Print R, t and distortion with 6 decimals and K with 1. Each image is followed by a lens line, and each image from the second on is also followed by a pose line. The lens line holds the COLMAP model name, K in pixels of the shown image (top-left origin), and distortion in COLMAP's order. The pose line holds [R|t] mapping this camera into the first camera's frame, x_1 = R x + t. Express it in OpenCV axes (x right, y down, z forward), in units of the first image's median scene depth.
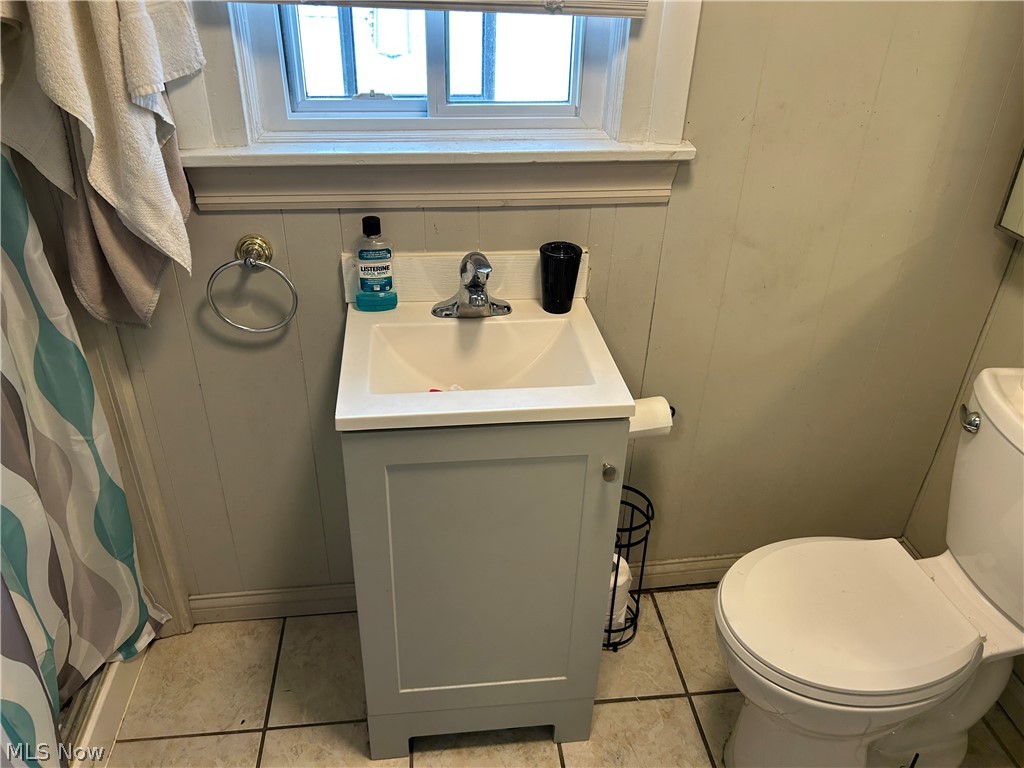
lens RADIAL K [[760.8, 0, 509.4], [0, 760.8, 381.3], [0, 0, 1]] dist [0.052861, -0.065637]
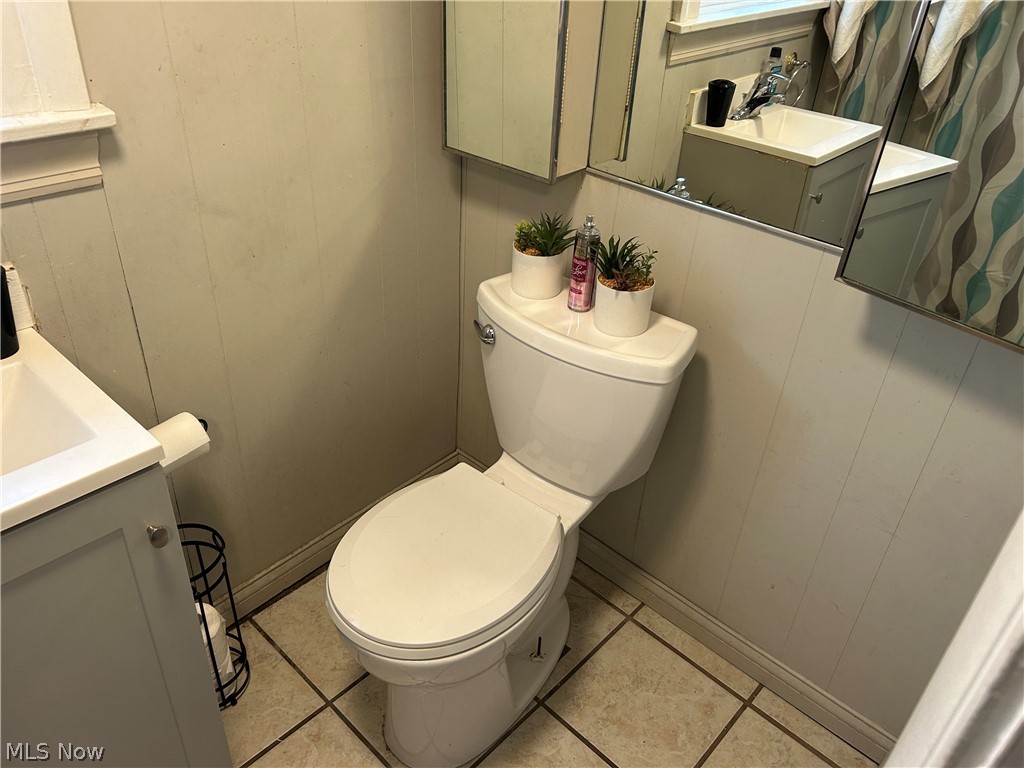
lens RADIAL K [[760.8, 0, 512.2], [0, 760.8, 378.0], [0, 0, 1]] dist [0.052861, -0.065637]
pose [[0.758179, -0.333515, 0.560297, 0.014734], [0.303136, 0.941072, 0.149974, -0.032777], [-0.577298, 0.056140, 0.814601, 0.108981]]
